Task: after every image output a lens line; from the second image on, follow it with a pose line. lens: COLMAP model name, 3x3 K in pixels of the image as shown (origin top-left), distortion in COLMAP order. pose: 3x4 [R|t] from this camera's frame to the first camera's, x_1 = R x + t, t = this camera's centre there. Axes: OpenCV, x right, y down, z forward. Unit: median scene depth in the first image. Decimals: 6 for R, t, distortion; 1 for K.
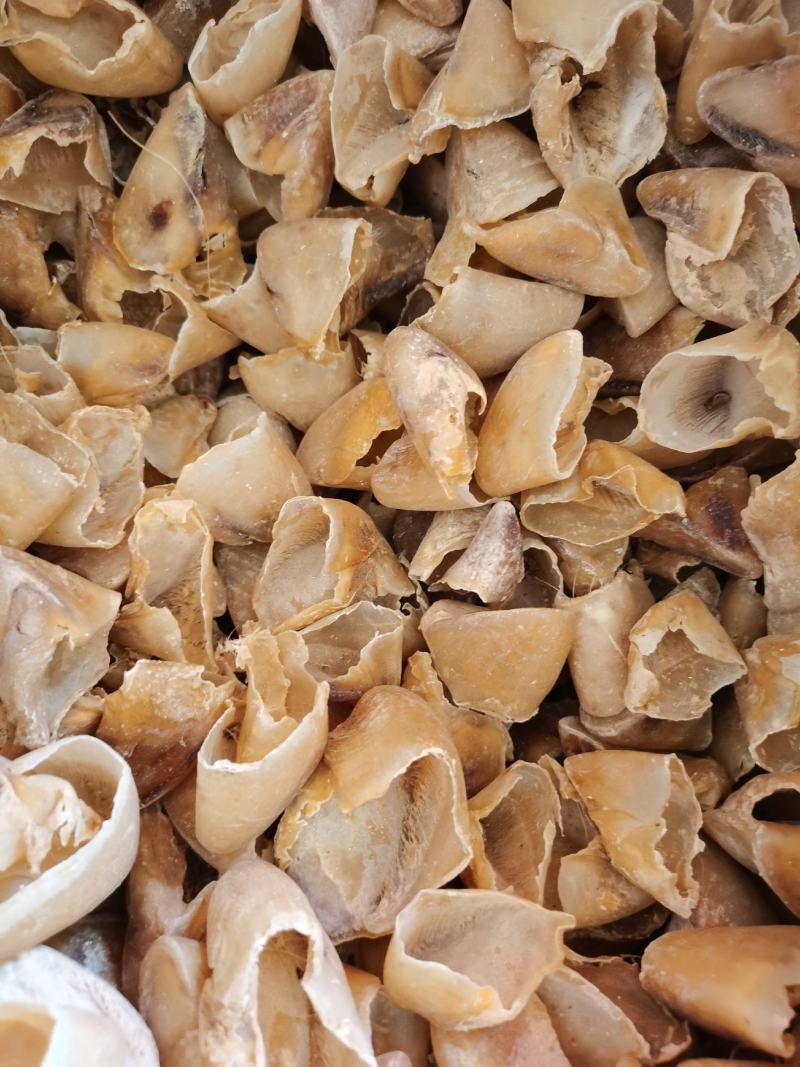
lens RADIAL K [[884.9, 0, 396.8], [0, 884.9, 537.0], [0, 0, 1]] dist [0.019186, -0.044168]
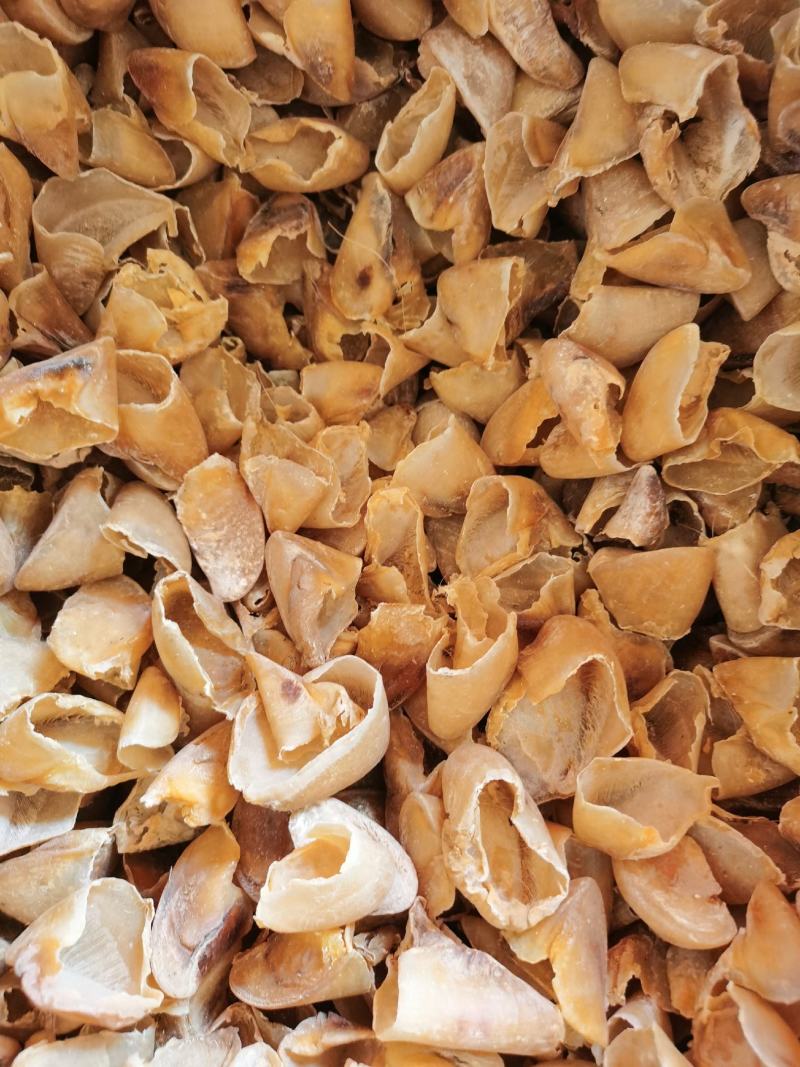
lens RADIAL K [[874.7, 0, 391.0], [0, 874.7, 541.4], [0, 0, 1]] dist [0.026874, -0.029323]
pose [[0.969050, -0.075446, -0.235053, 0.054052], [0.084745, 0.995960, 0.029703, -0.000288], [0.231863, -0.048703, 0.971529, -0.300447]]
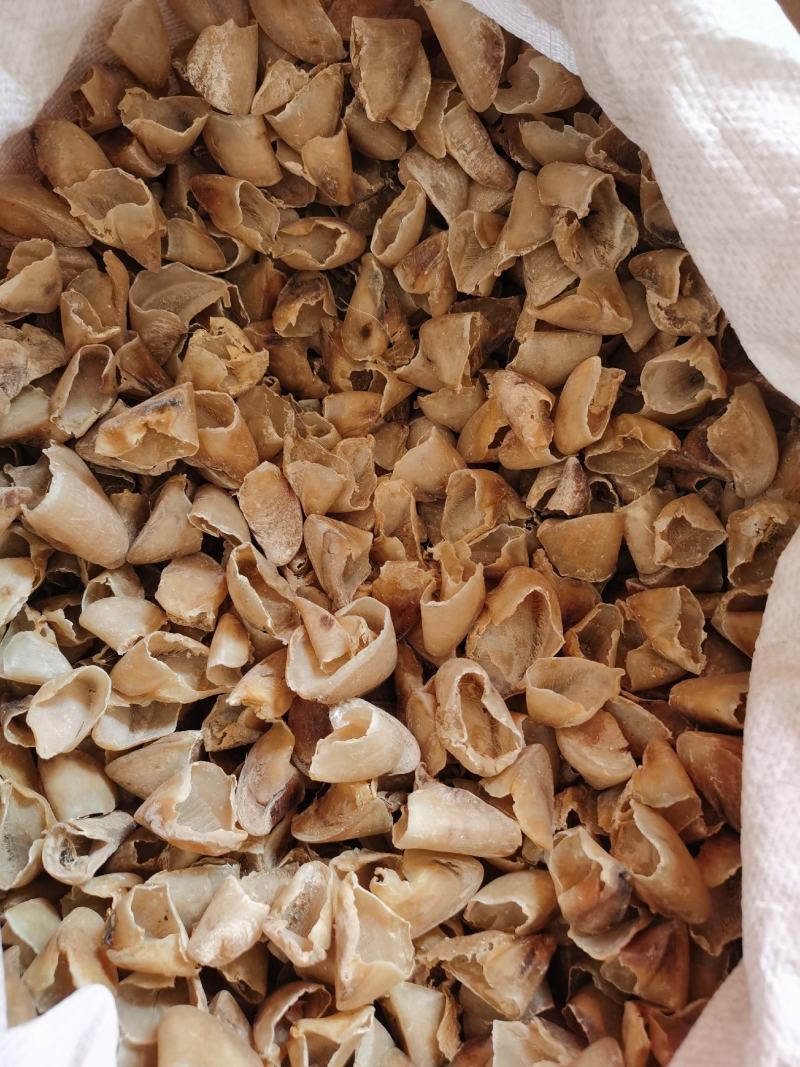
lens RADIAL K [[861.6, 0, 399.5], [0, 861.6, 544.4], [0, 0, 1]] dist [0.039139, -0.002314]
pose [[0.964316, -0.118457, -0.236775, 0.175732], [0.125429, 0.991996, 0.014546, 0.064458], [0.233157, -0.043725, 0.971456, -0.760886]]
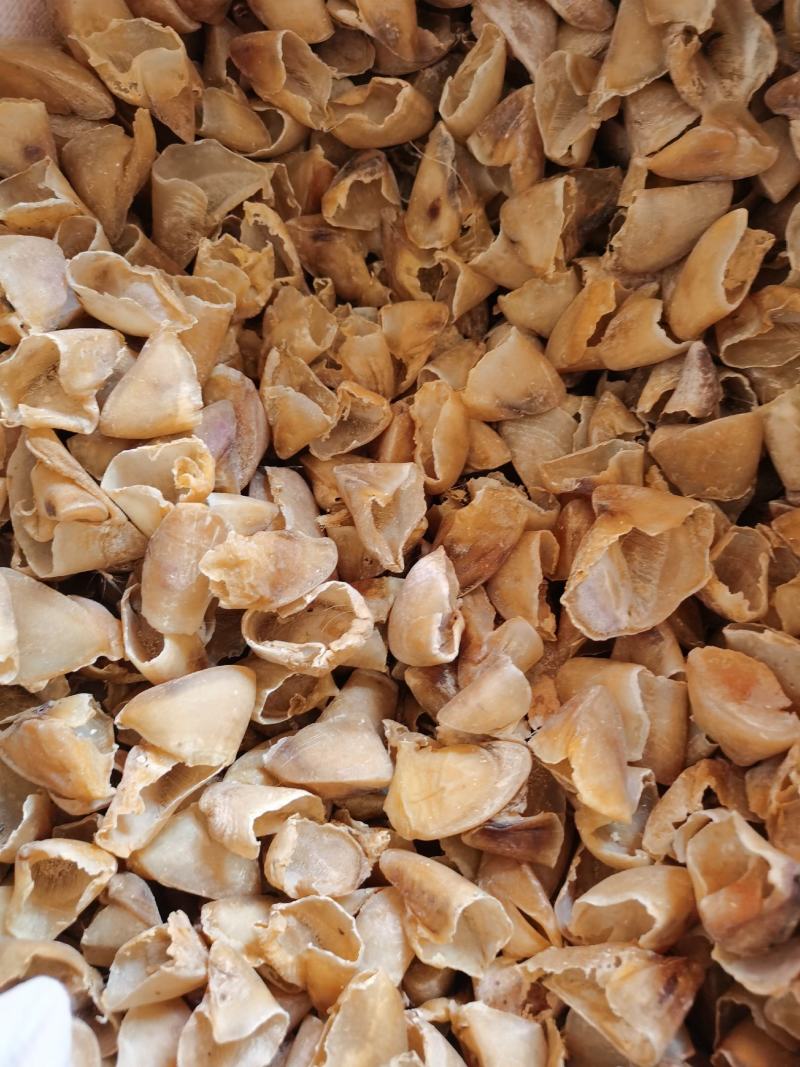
lens RADIAL K [[874.7, 0, 391.0], [0, 874.7, 541.4], [0, 0, 1]] dist [0.026874, -0.029323]
pose [[0.936169, -0.143509, -0.320924, 0.069016], [0.131500, 0.989564, -0.058908, 0.287477], [0.326029, 0.012946, 0.945271, -0.459632]]
